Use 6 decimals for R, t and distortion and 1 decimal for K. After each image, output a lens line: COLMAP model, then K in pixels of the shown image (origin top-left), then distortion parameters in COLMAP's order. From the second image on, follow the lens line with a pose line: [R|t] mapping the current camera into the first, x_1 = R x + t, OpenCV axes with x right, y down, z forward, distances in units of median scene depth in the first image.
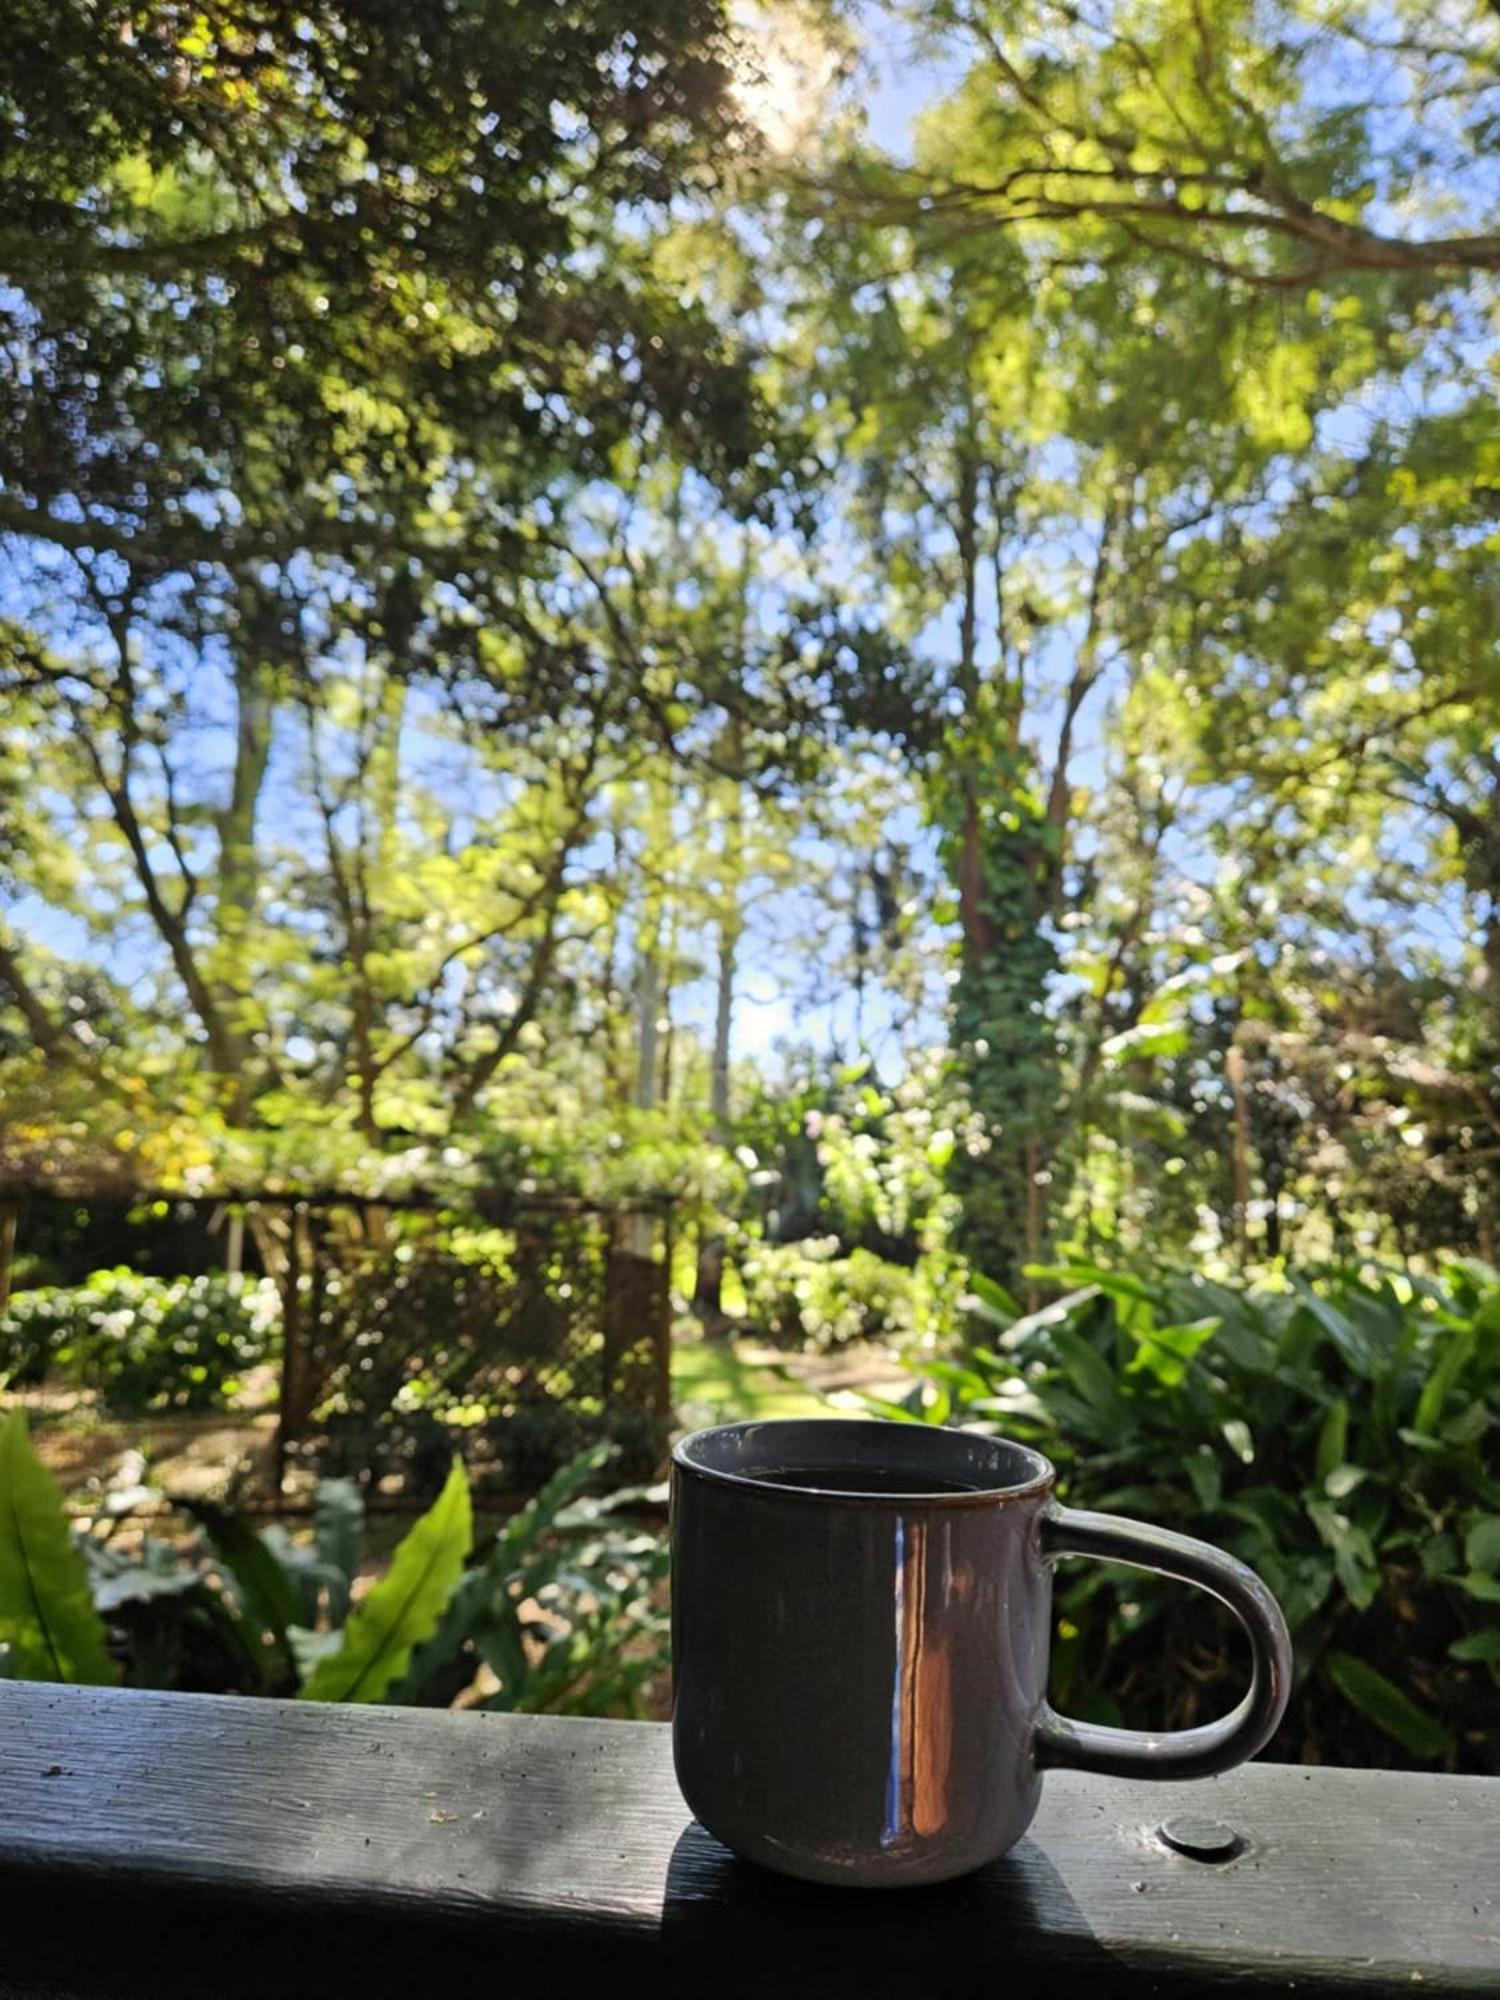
lens RADIAL K [[1943.5, 0, 741.5], [0, 1943.5, 976.5], [0, 0, 1]] dist [0.104856, -0.320184]
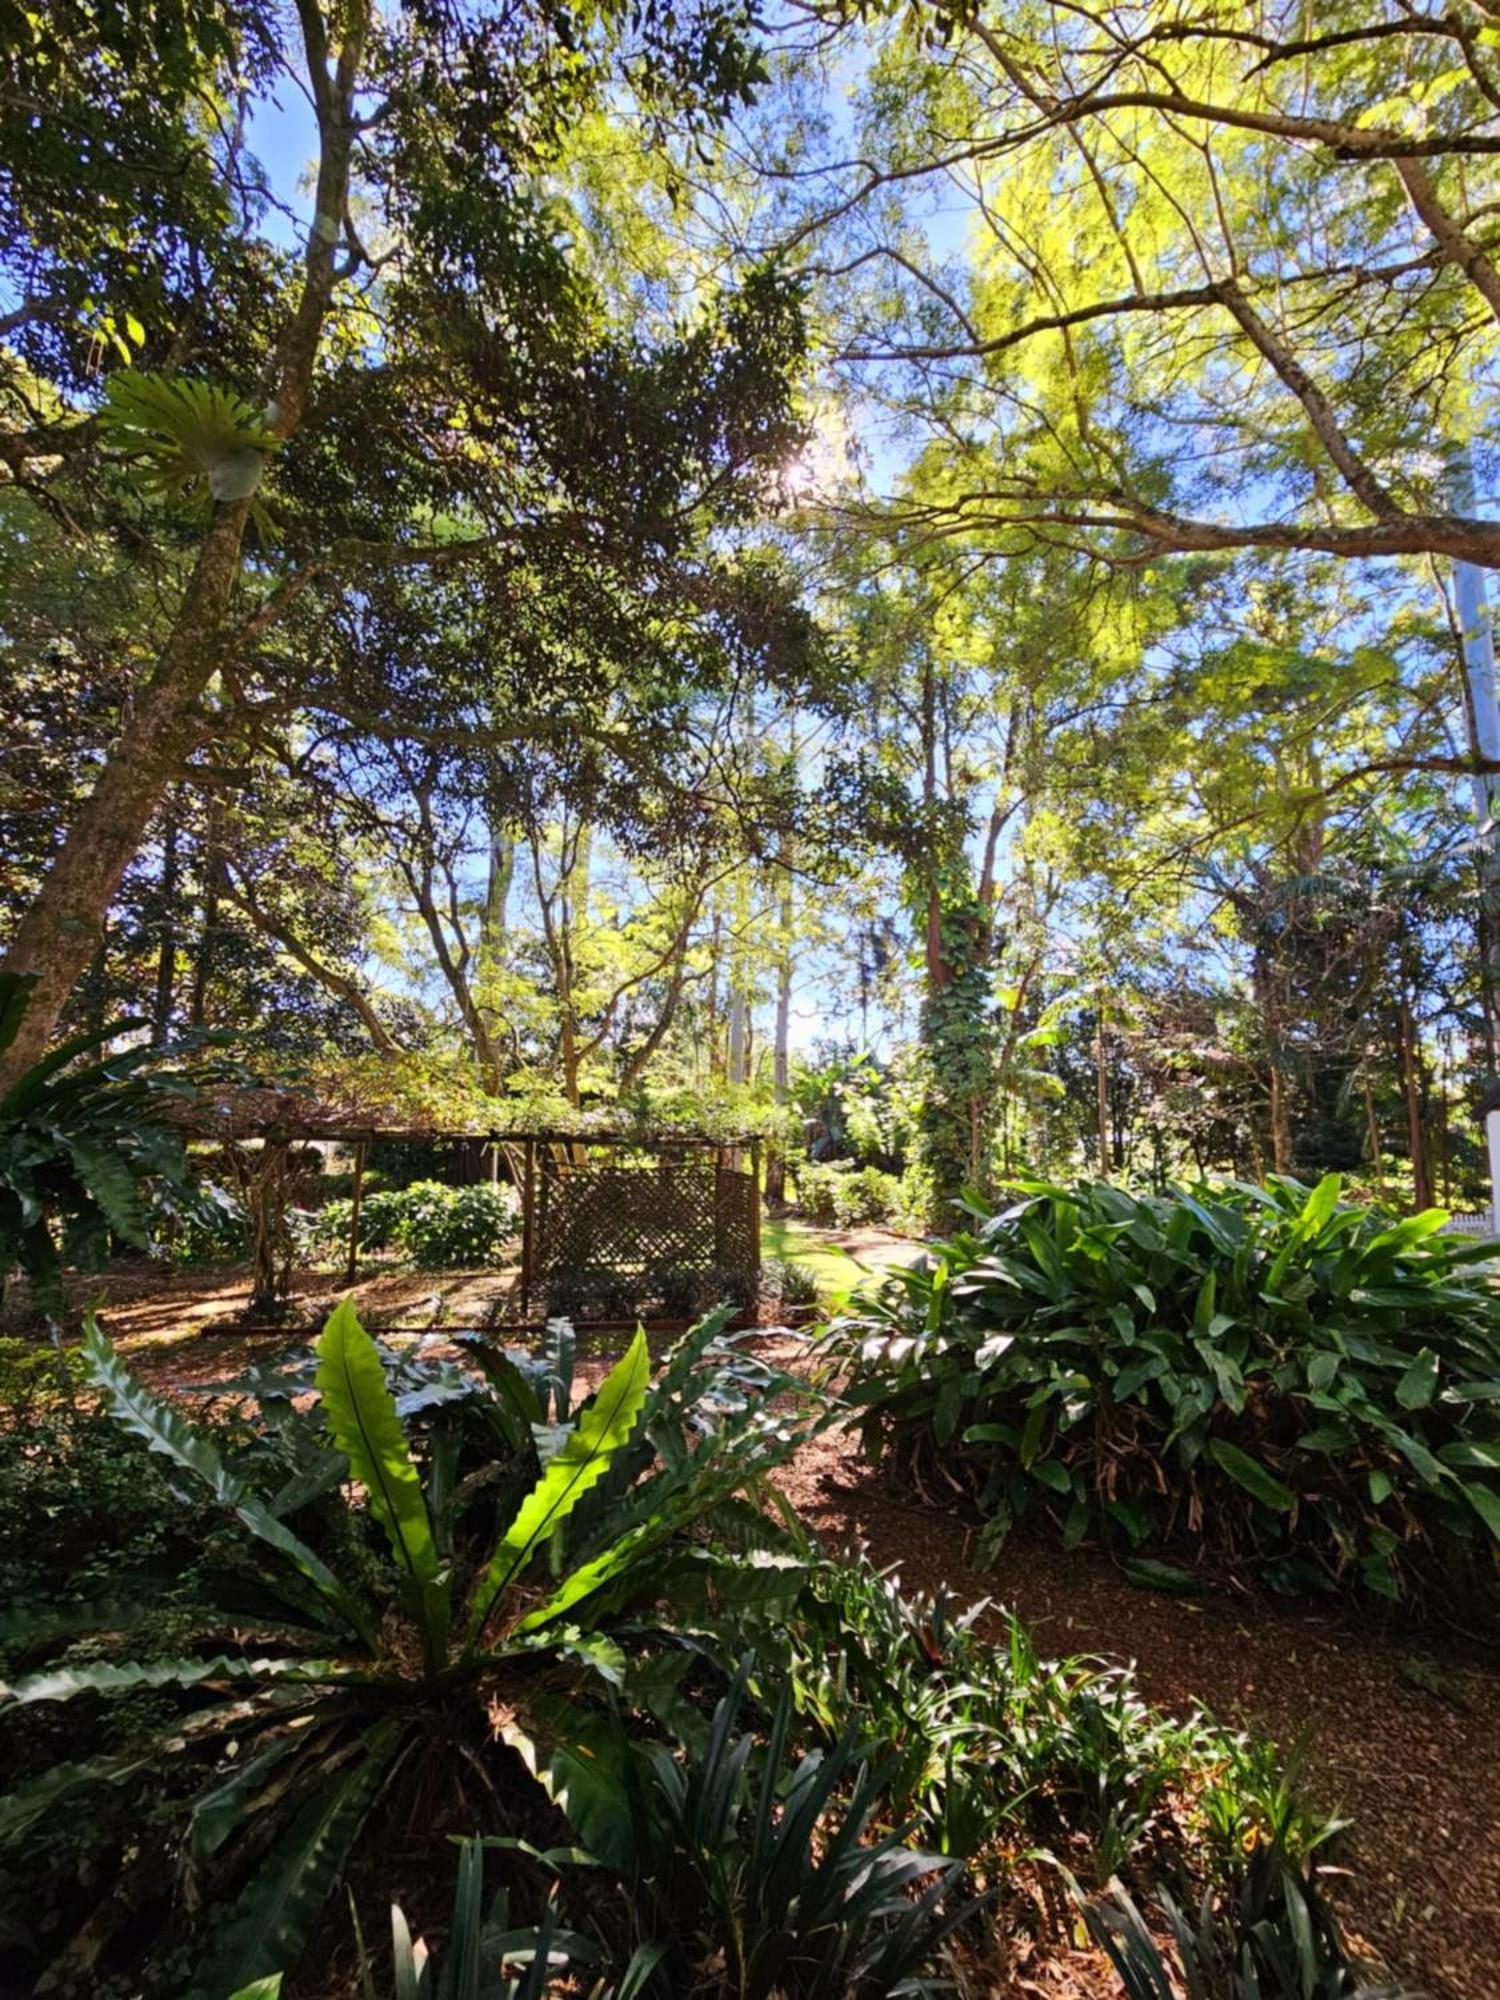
lens RADIAL K [[1360.8, 0, 750.0], [0, 1360.8, 1000.0], [0, 0, 1]] dist [-0.002789, 0.000630]
pose [[0.997851, -0.013047, -0.064205, 0.036496], [0.013208, 0.999911, 0.002070, -0.002832], [0.064172, -0.002913, 0.997935, -0.149963]]
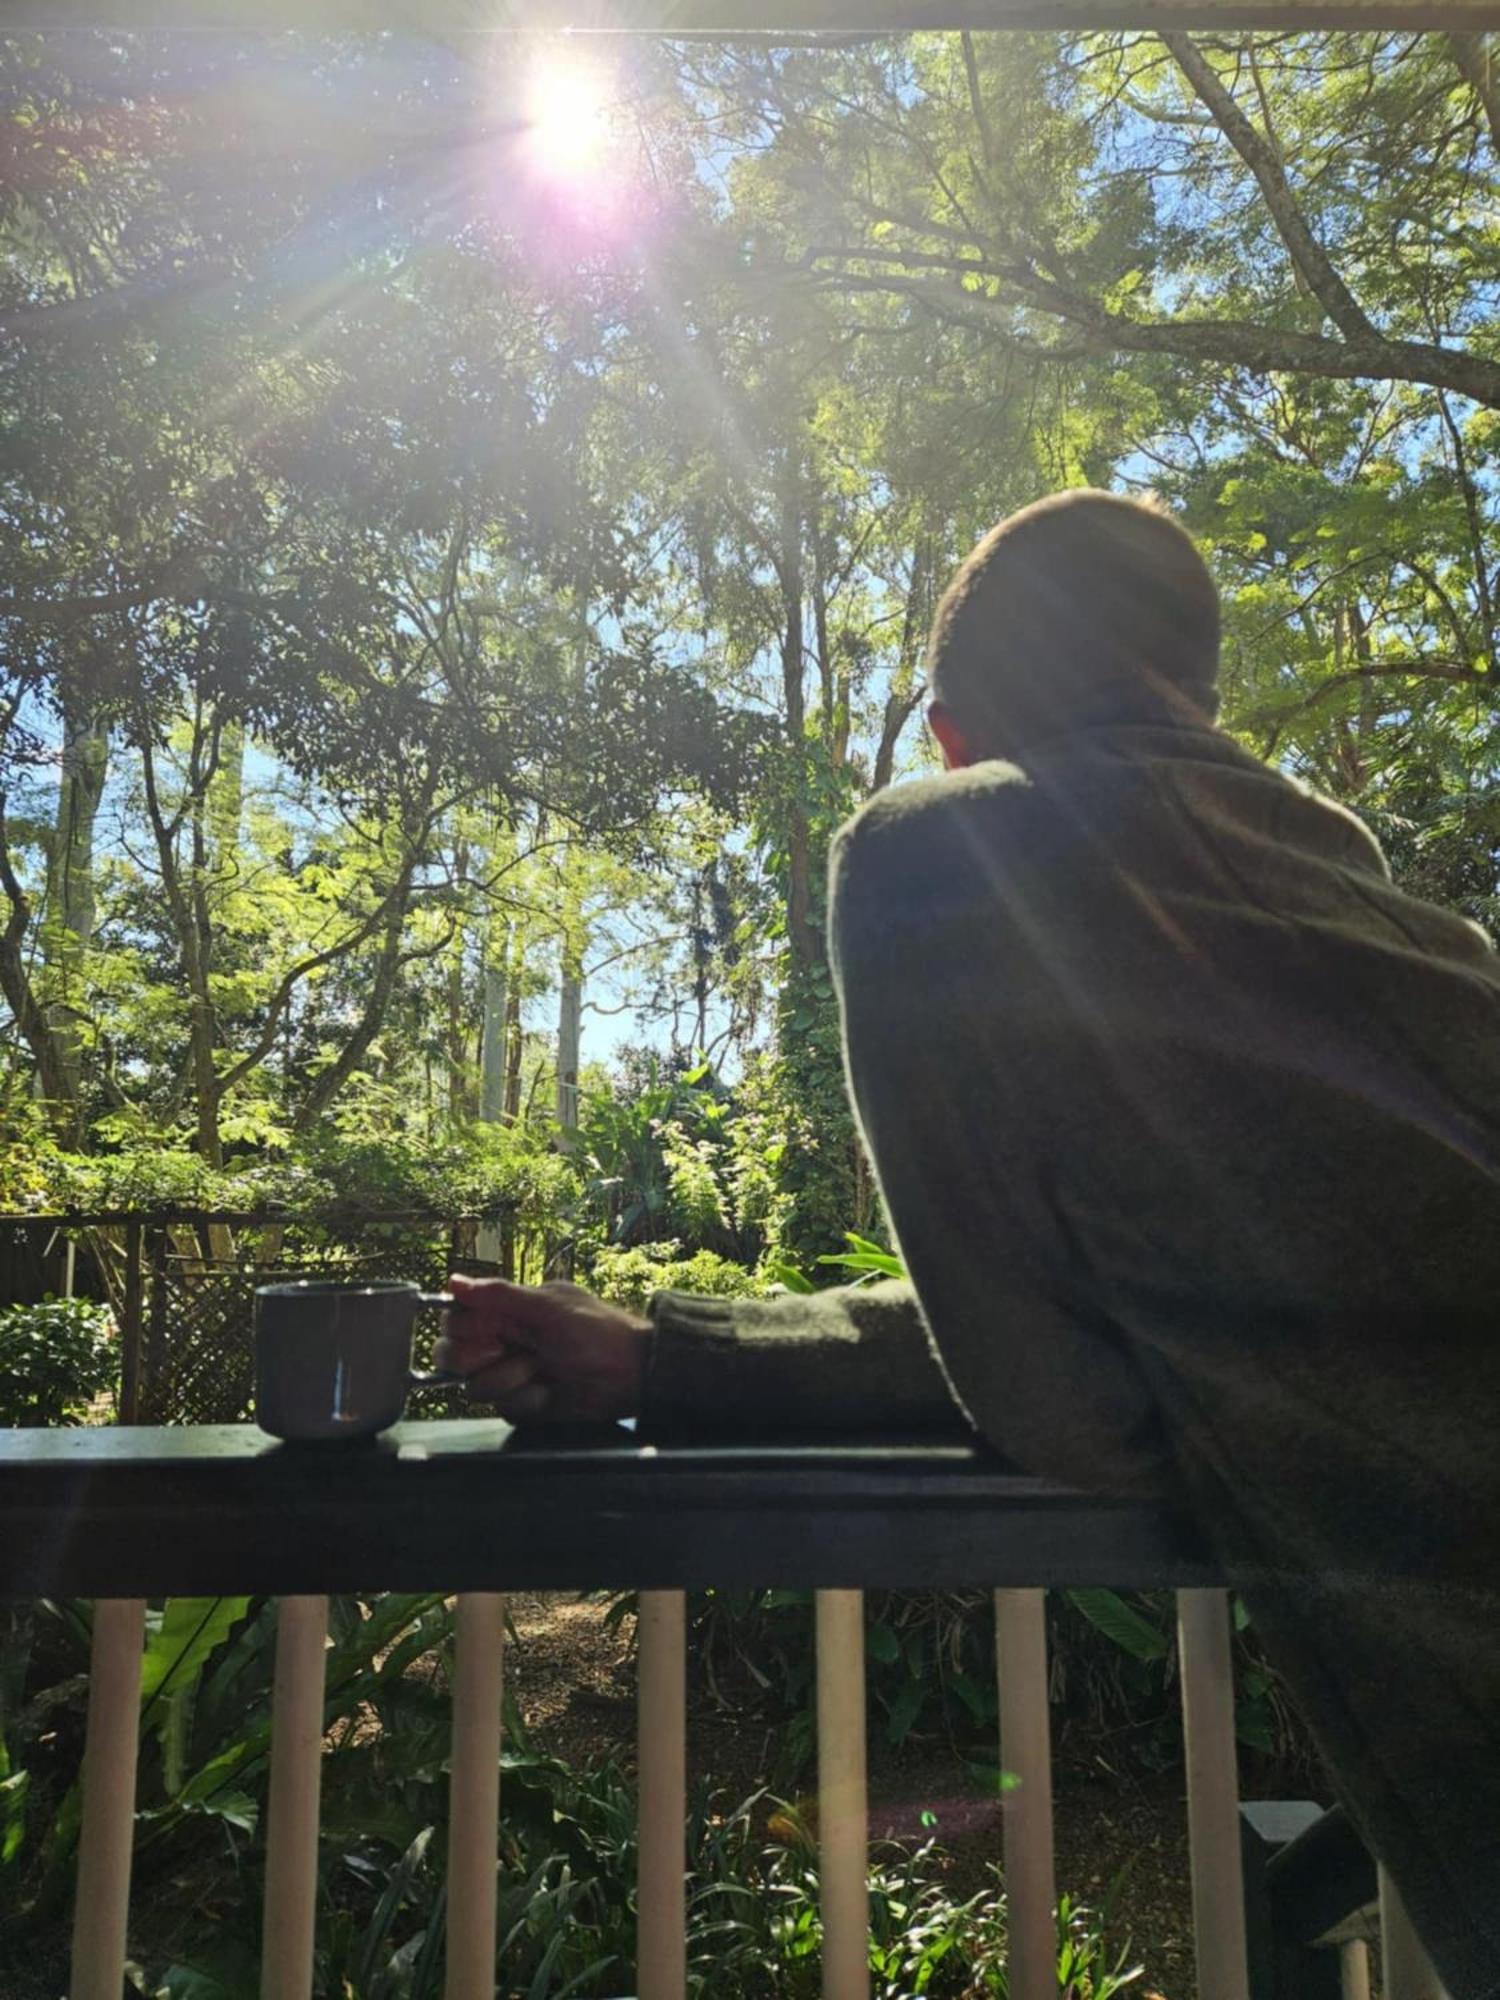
lens RADIAL K [[1552.3, 0, 750.0], [0, 1552.3, 1000.0], [0, 0, 1]] dist [0.059241, 0.000622]
pose [[0.989639, -0.015667, 0.142723, -0.030723], [0.017552, 0.999774, -0.011958, 0.017535], [-0.142504, 0.014340, 0.989690, 0.167006]]
